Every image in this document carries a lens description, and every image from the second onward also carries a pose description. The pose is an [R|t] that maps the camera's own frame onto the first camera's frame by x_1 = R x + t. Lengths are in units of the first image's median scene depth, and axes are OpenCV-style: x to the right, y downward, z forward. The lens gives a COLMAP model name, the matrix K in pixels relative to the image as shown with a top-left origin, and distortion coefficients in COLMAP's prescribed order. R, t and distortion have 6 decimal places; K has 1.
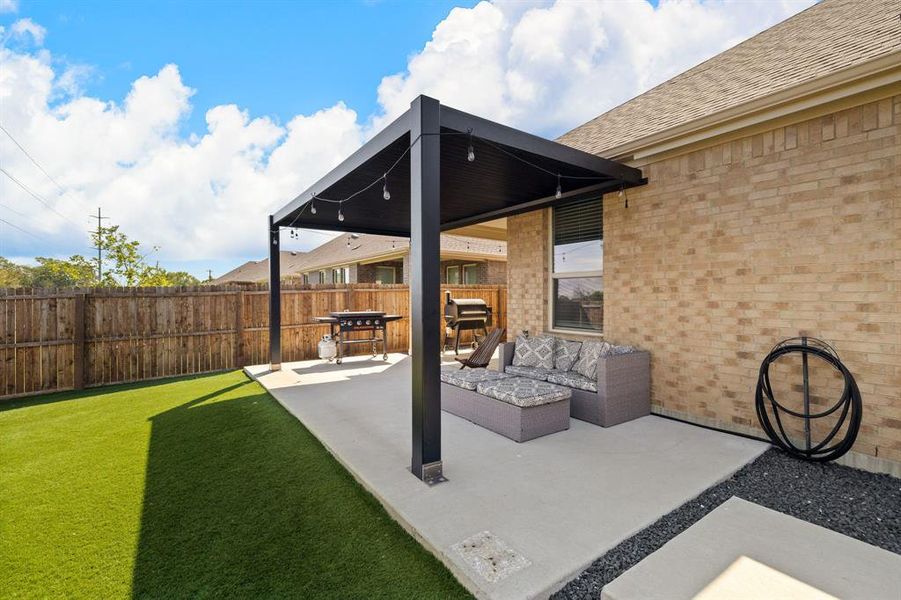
lens RADIAL K [[387.7, 0, 426.8], [0, 387.7, 295.7], [0, 0, 1]] dist [0.000417, 0.000236]
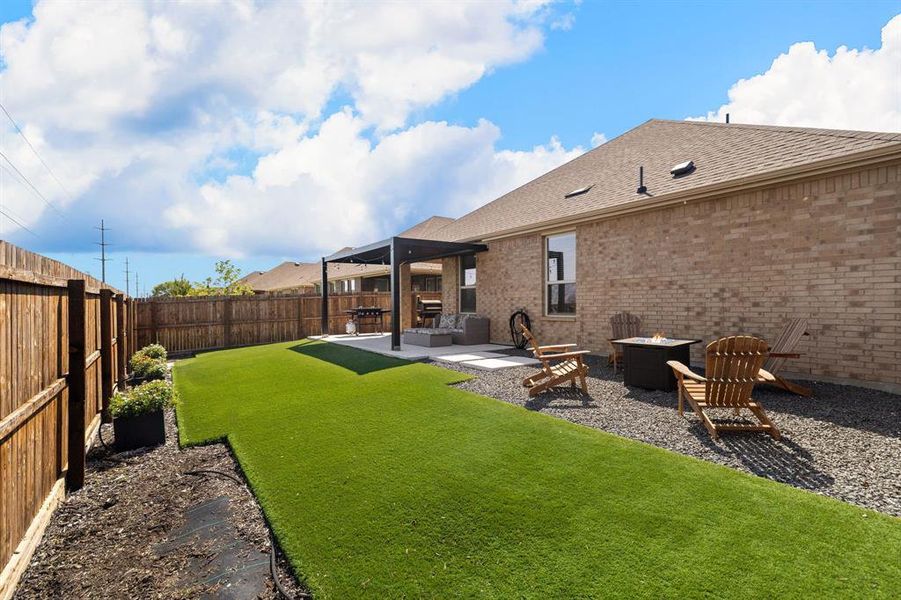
lens RADIAL K [[387.7, 0, 426.8], [0, 387.7, 295.7], [0, 0, 1]] dist [0.000417, 0.000236]
pose [[0.999850, -0.010129, 0.014026, 0.081676], [0.010358, 0.999813, -0.016324, 0.019495], [-0.013858, 0.016467, 0.999768, -0.858734]]
